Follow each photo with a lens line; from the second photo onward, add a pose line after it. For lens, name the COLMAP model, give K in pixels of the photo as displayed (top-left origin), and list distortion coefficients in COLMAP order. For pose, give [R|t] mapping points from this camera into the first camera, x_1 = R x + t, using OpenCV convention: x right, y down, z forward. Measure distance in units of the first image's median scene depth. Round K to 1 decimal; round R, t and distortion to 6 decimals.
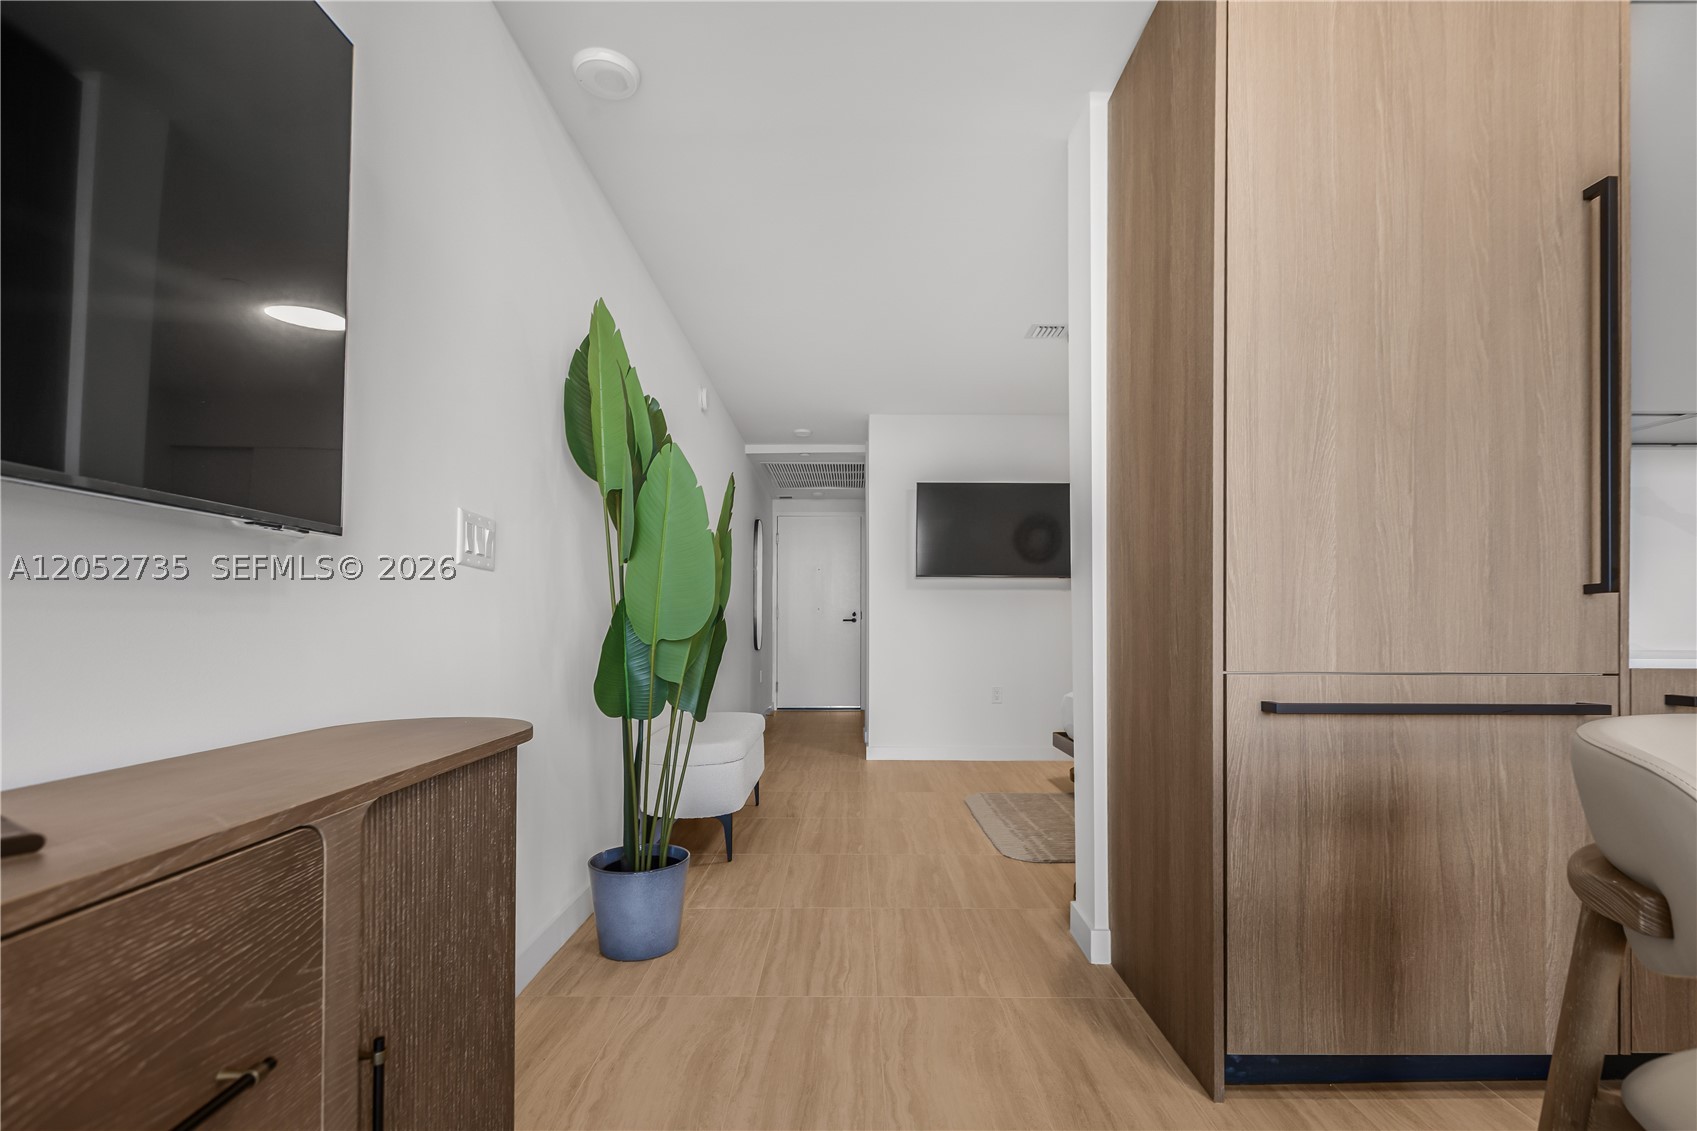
lens RADIAL K [[763.9, 0, 833.7], [0, 763.9, 632.3], [0, 0, 1]] dist [0.003972, -0.001325]
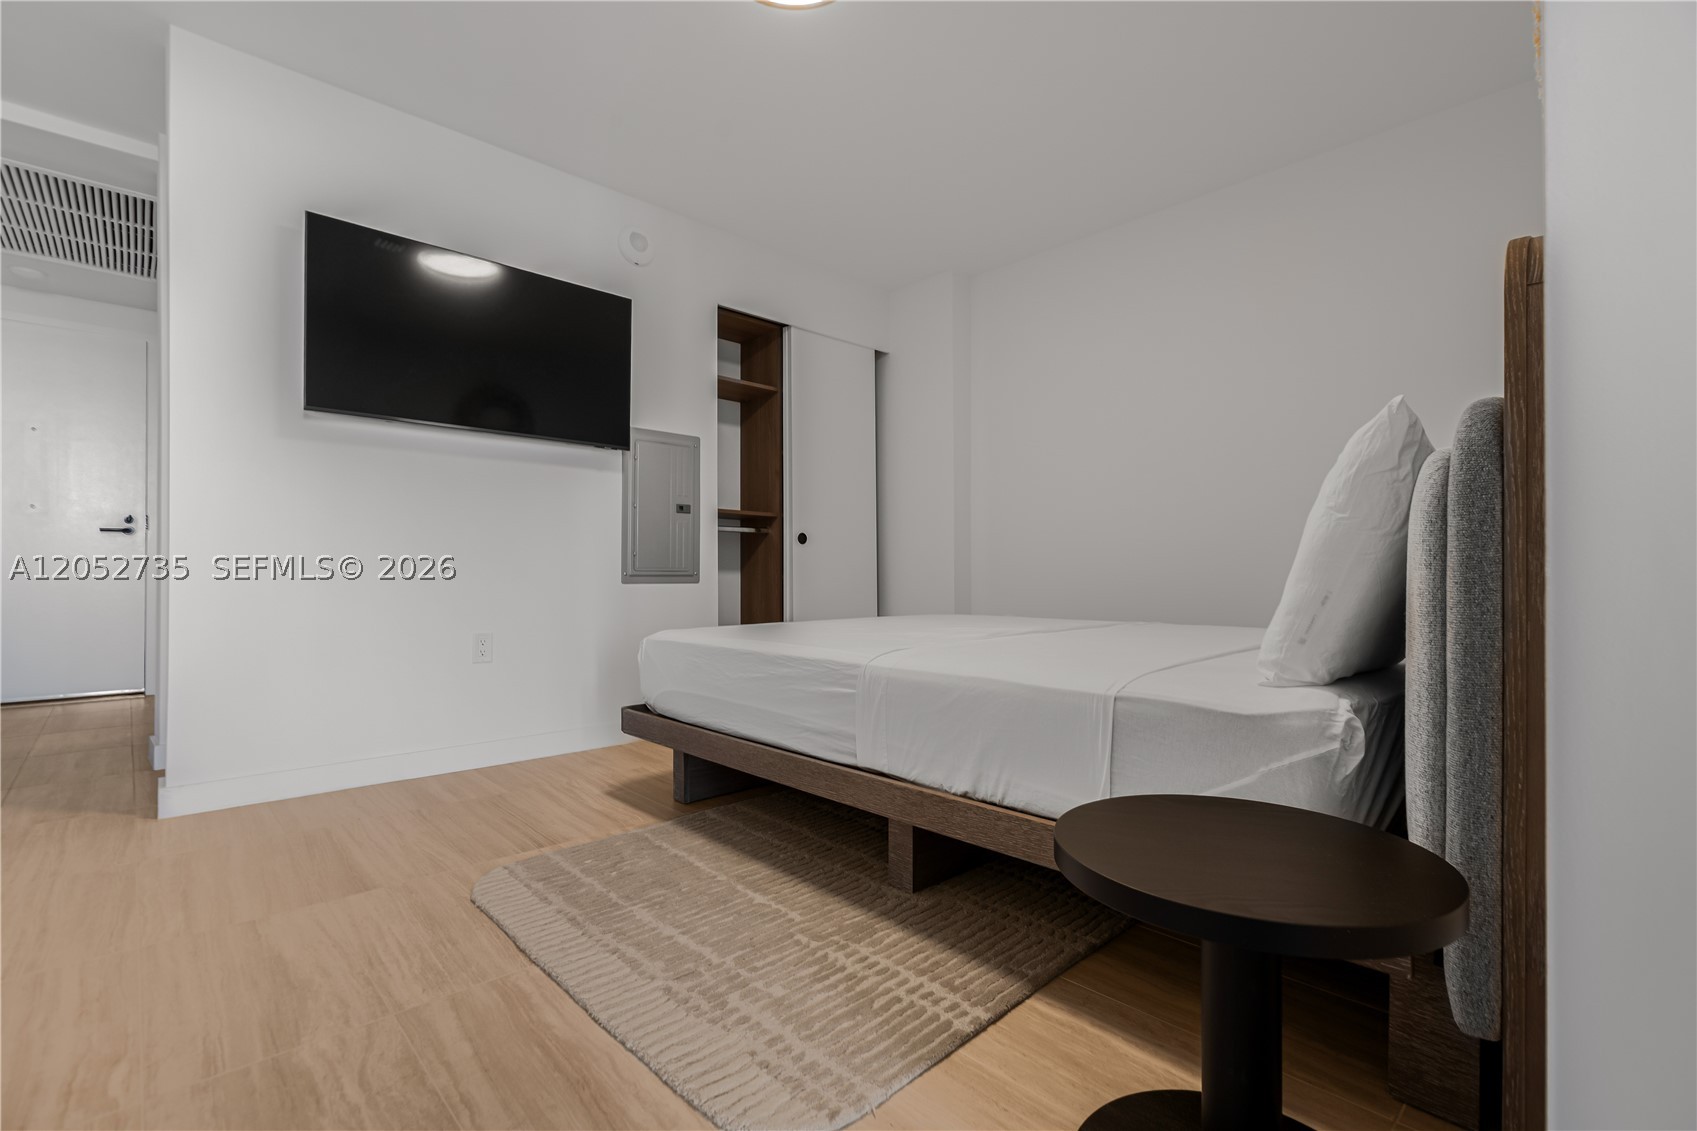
lens RADIAL K [[776.2, 0, 876.1], [0, 776.2, 570.9], [0, 0, 1]] dist [0.007433, 0.000100]
pose [[0.707125, 0.002473, 0.707084, 0.041948], [0.002784, 0.999976, -0.006282, 0.076961], [-0.707083, 0.006411, 0.707102, 1.015718]]
